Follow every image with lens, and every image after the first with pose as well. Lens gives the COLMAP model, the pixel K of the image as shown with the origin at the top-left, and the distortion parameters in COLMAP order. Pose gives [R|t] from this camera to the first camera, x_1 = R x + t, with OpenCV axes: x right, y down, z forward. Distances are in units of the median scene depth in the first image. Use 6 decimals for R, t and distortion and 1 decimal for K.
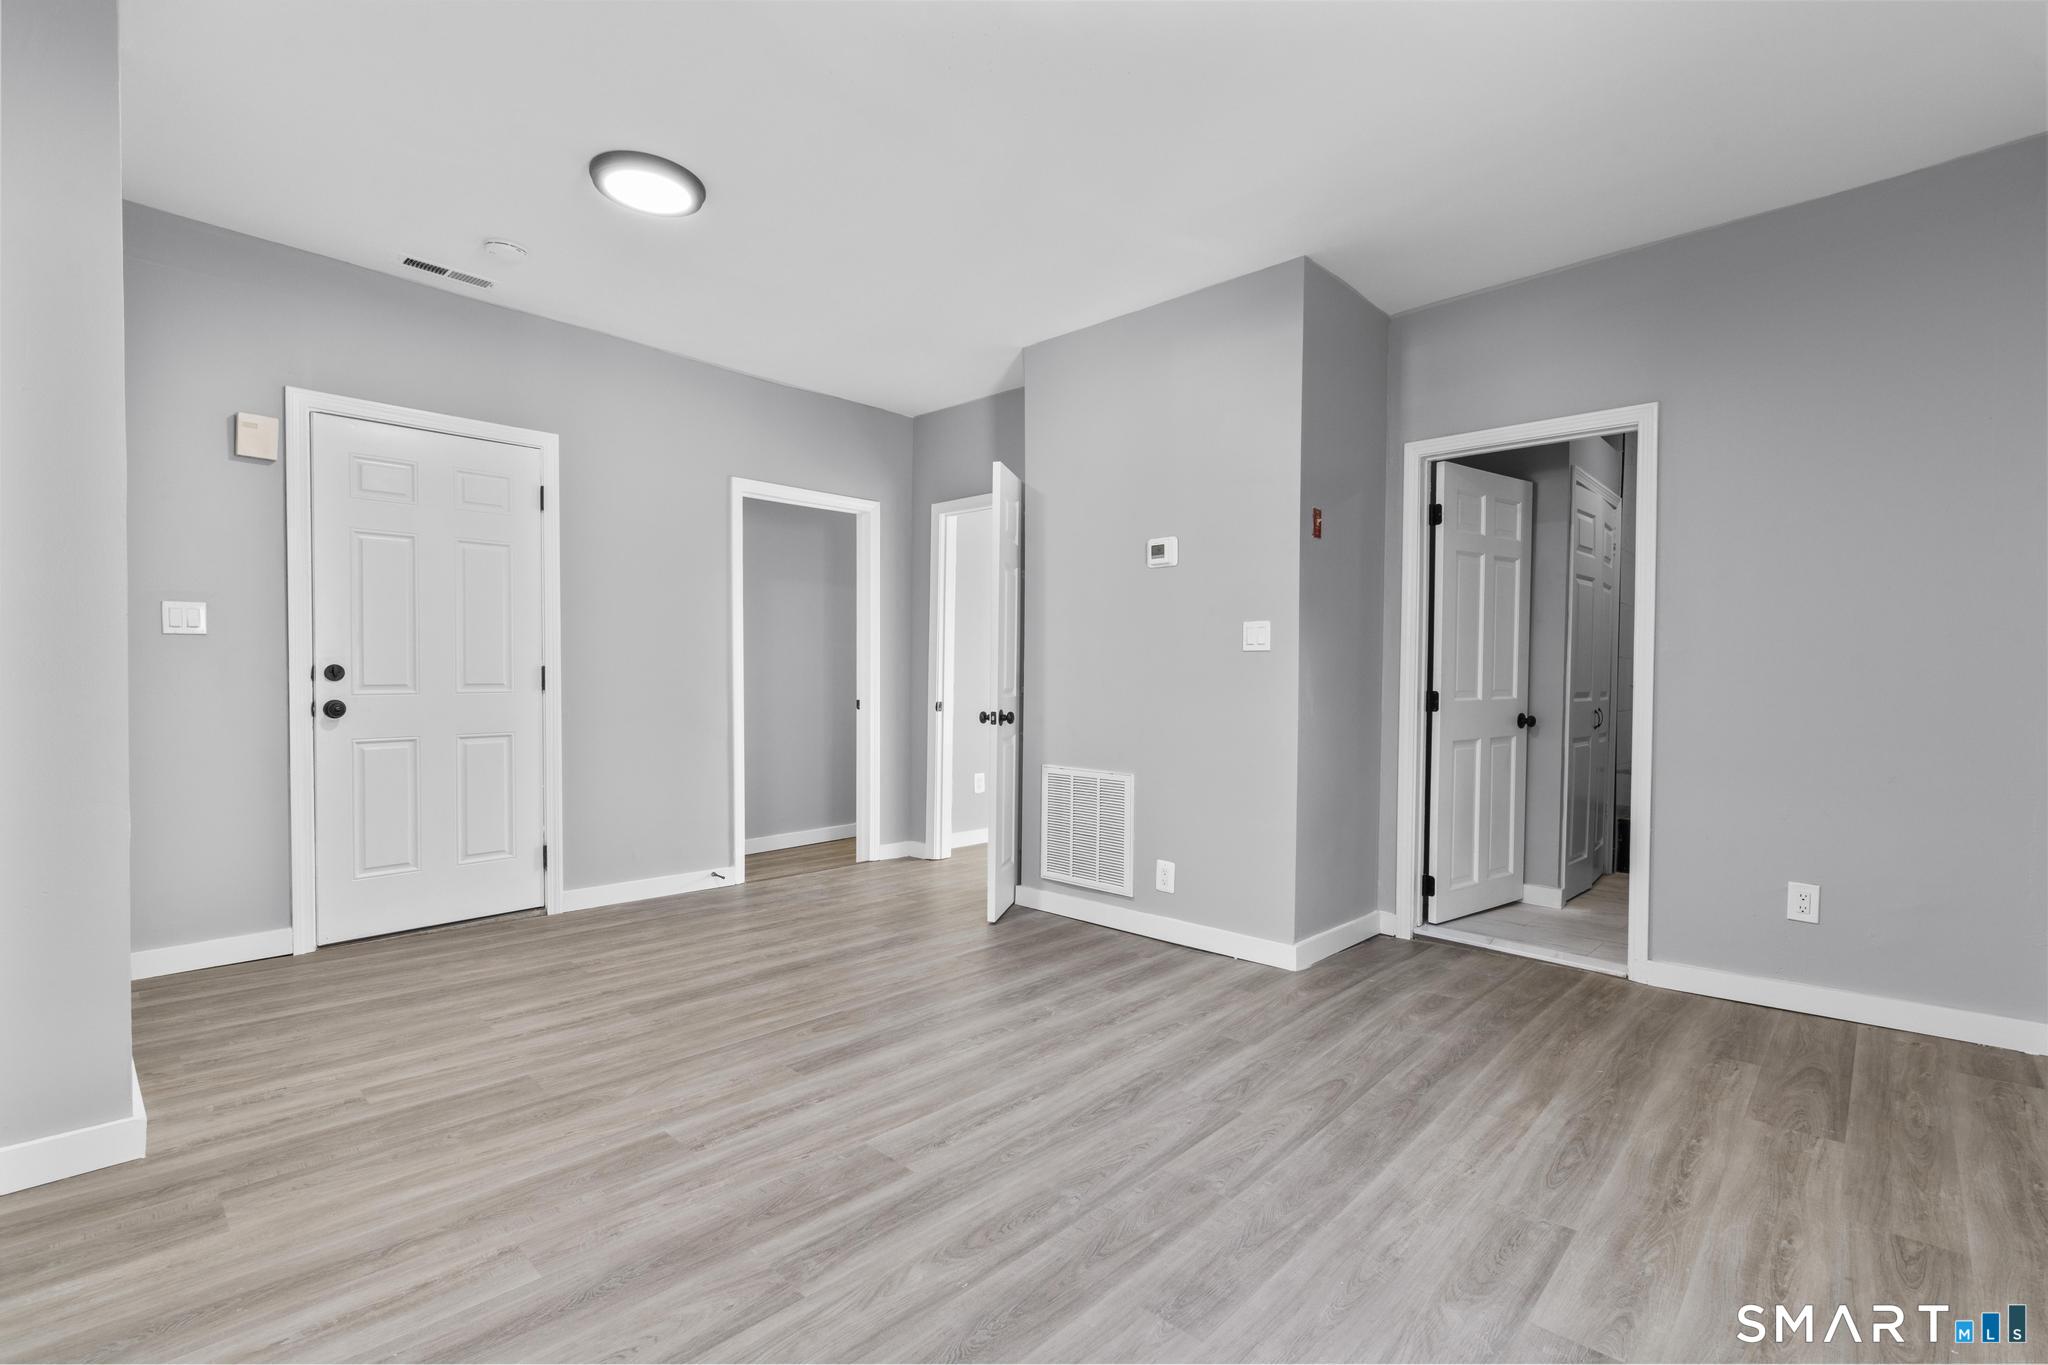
lens RADIAL K [[915.1, 0, 1019.5], [0, 915.1, 679.2], [0, 0, 1]] dist [-0.012495, 0.007592]
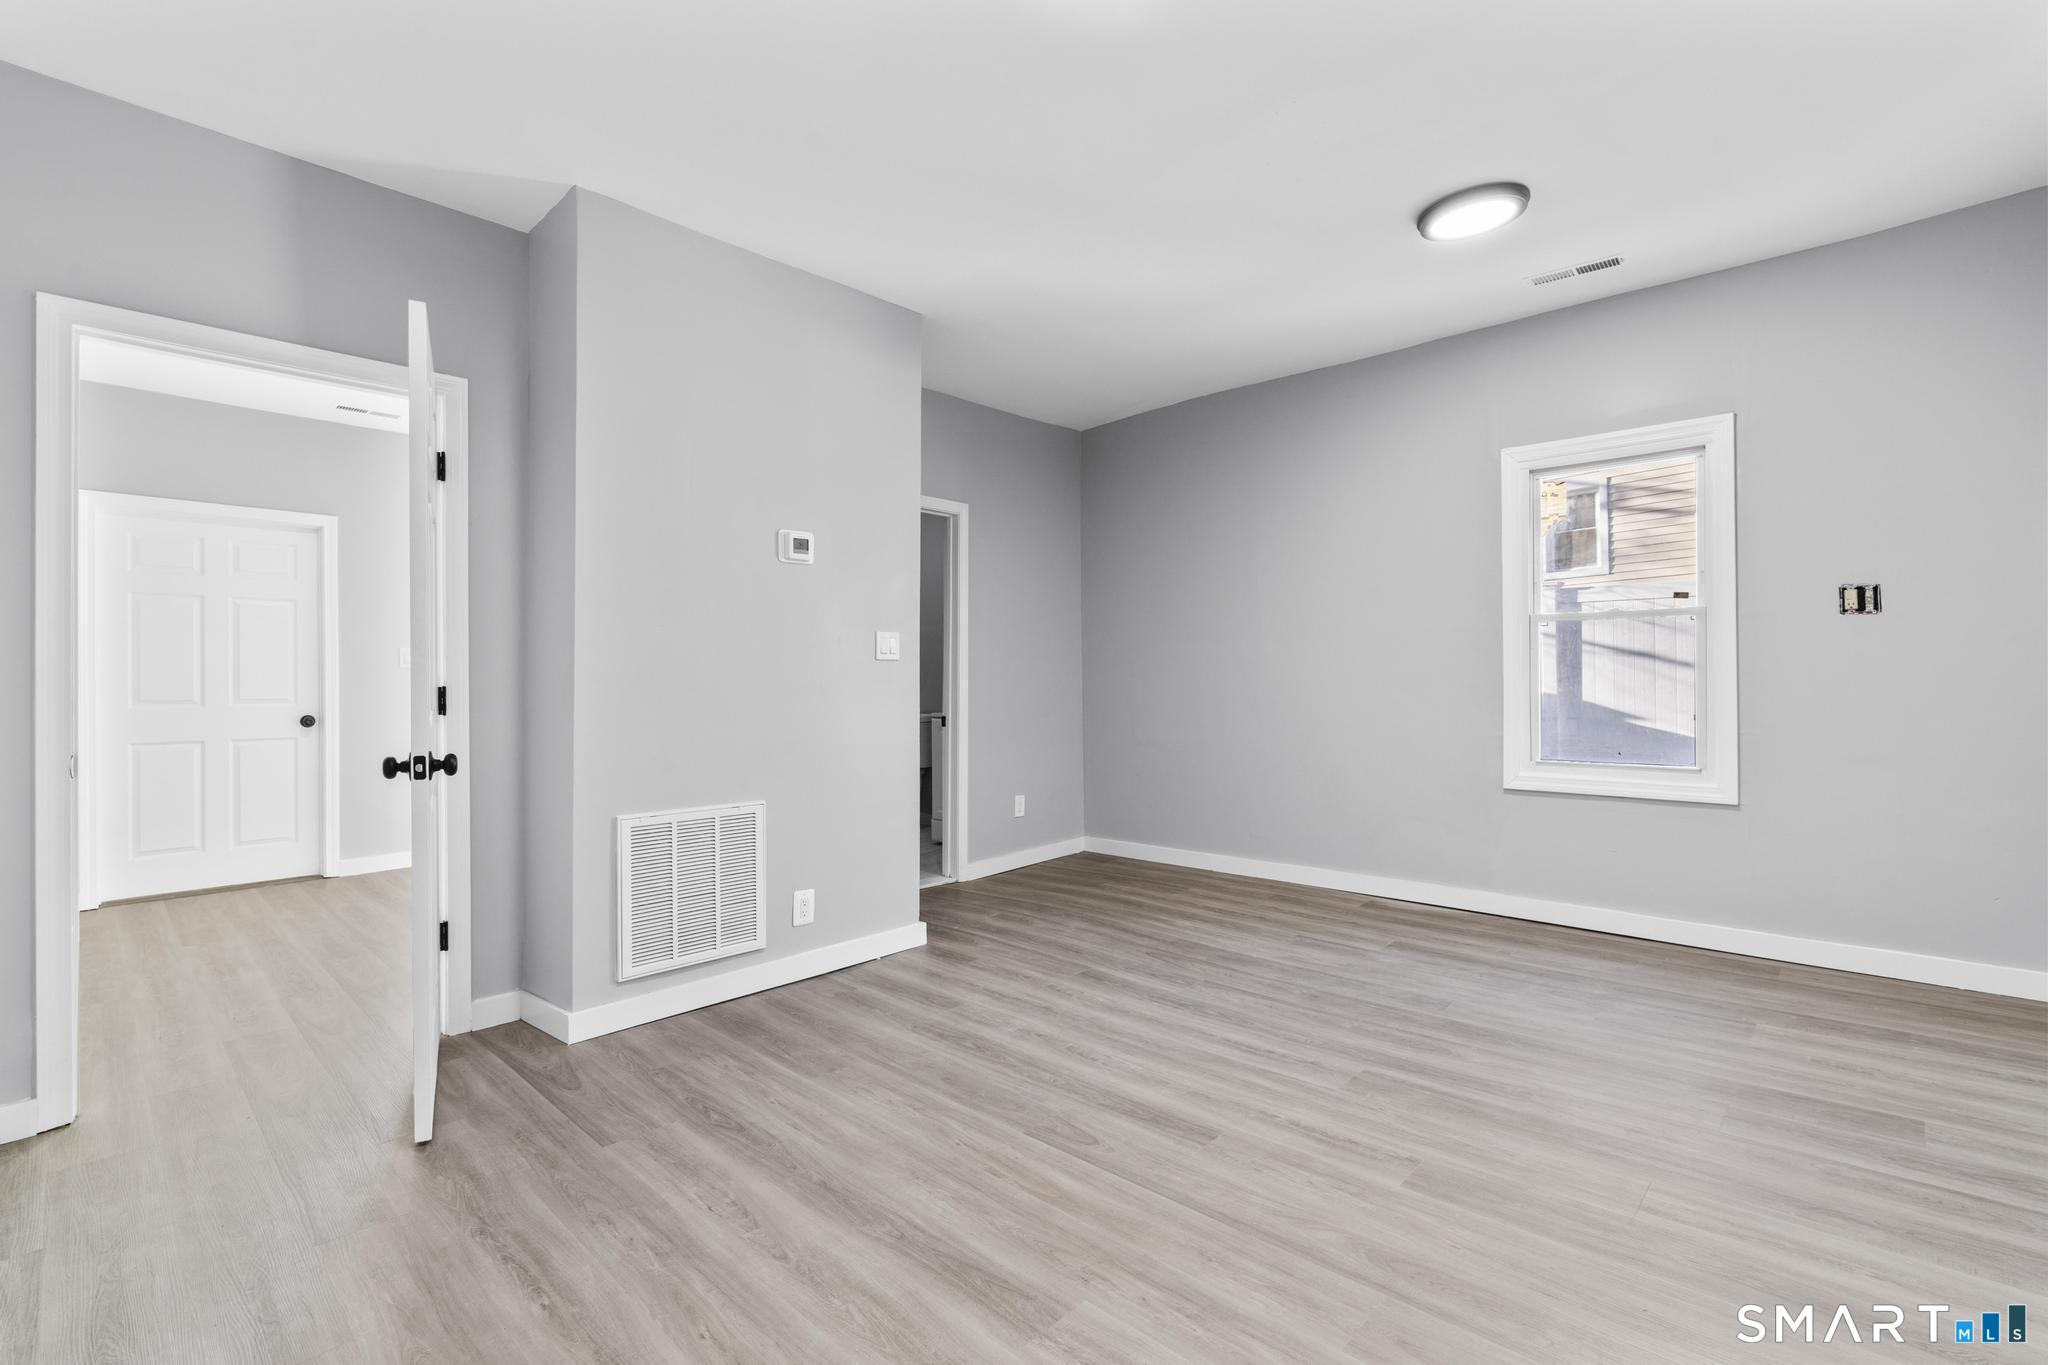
lens RADIAL K [[915.1, 0, 1019.5], [0, 915.1, 679.2], [0, 0, 1]] dist [-0.012495, 0.007592]
pose [[-0.000971, -0.005321, 0.999985, -0.986257], [0.011703, 0.999917, 0.005332, -0.015275], [-0.999931, 0.011708, -0.000909, 1.045045]]
